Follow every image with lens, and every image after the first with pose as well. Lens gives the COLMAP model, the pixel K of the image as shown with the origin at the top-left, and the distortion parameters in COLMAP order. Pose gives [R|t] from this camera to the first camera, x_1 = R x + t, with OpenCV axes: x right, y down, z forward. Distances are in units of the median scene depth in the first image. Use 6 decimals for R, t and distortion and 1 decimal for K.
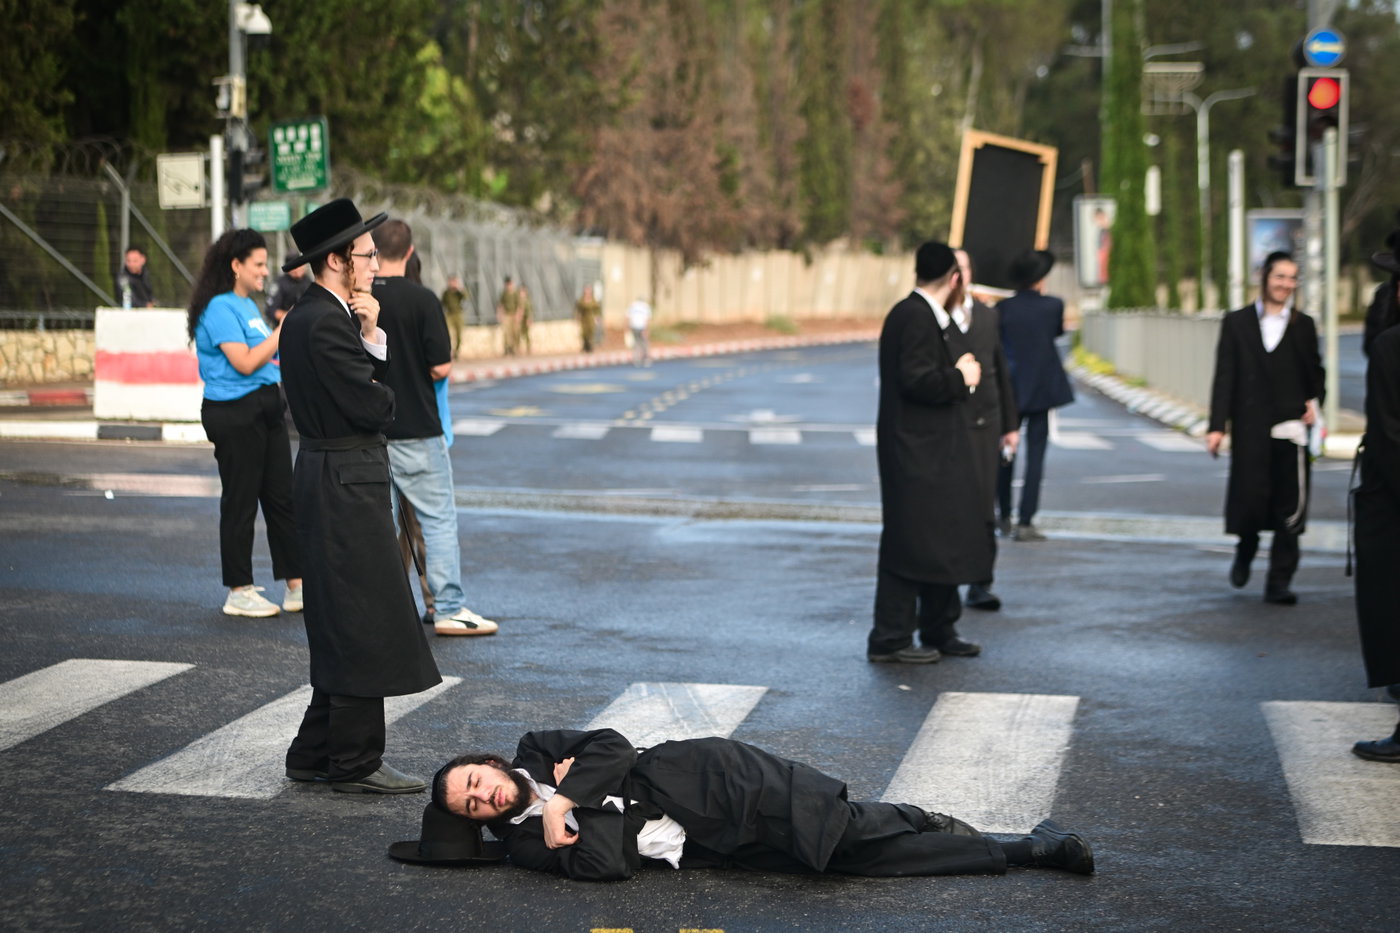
lens RADIAL K [[2711.4, 0, 700.0], [0, 2711.4, 466.5], [0, 0, 1]] dist [0.041320, 0.162667]
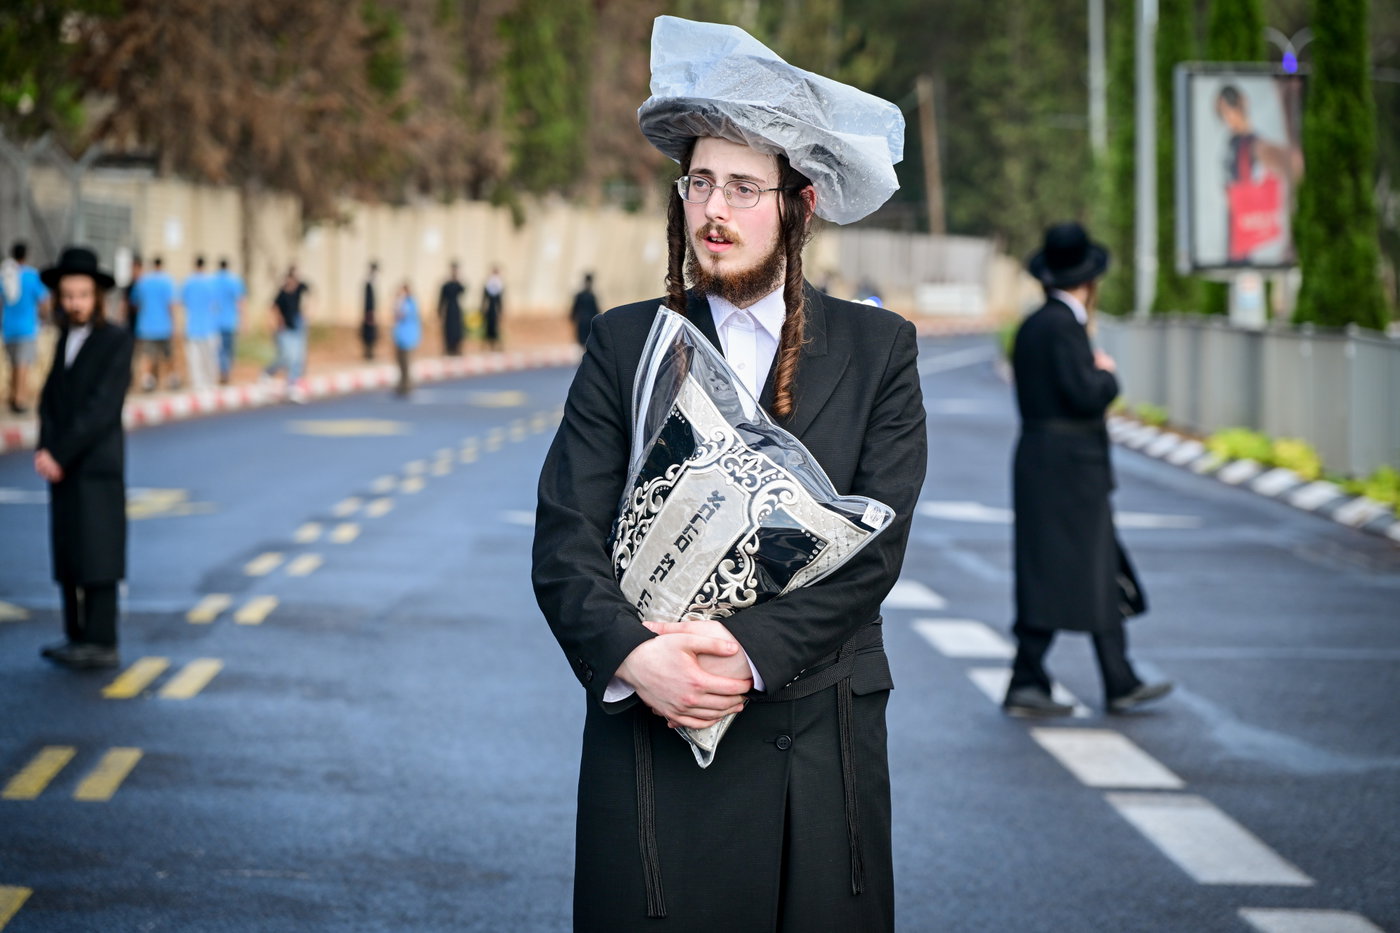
lens RADIAL K [[4143.5, 0, 700.0], [0, 4143.5, 466.5], [0, 0, 1]] dist [-0.042246, -1.422723]
pose [[0.996160, 0.007246, 0.087255, 0.001452], [-0.005739, 0.999830, -0.017504, -0.010131], [-0.087367, 0.016936, 0.996032, 0.154221]]
